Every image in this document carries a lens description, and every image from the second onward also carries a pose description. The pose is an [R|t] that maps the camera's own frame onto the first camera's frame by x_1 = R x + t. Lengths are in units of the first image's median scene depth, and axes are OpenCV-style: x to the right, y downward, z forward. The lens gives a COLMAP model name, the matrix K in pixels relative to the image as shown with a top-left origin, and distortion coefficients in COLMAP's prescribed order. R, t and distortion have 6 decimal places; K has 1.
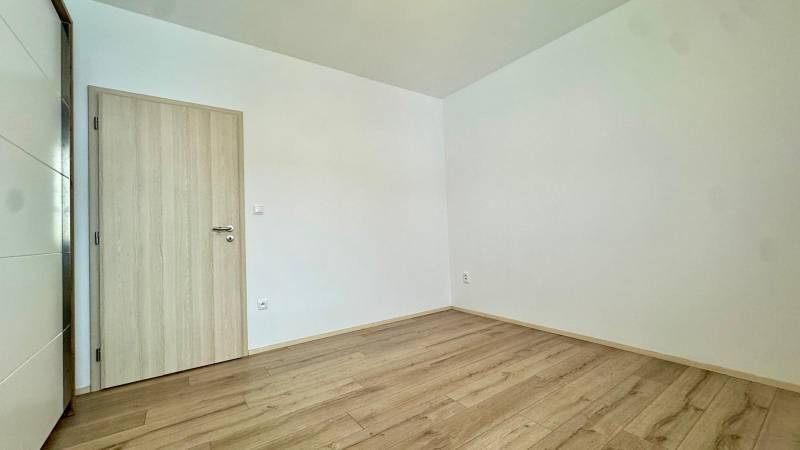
lens RADIAL K [[321.4, 0, 400.0], [0, 321.4, 225.0], [0, 0, 1]] dist [-0.000719, -0.000048]
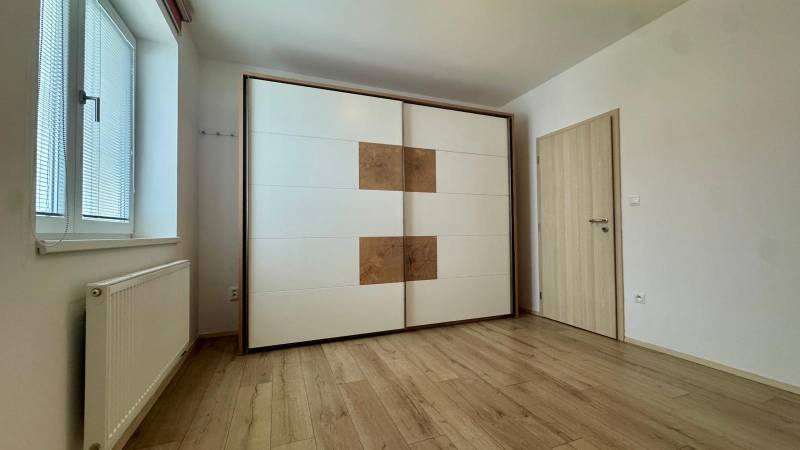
lens RADIAL K [[321.4, 0, 400.0], [0, 321.4, 225.0], [0, 0, 1]] dist [-0.000719, -0.000048]
pose [[-0.244025, 0.014964, -0.969653, 0.806198], [0.040312, 0.999173, 0.005275, -0.008091], [0.968931, -0.037801, -0.244426, 0.633867]]
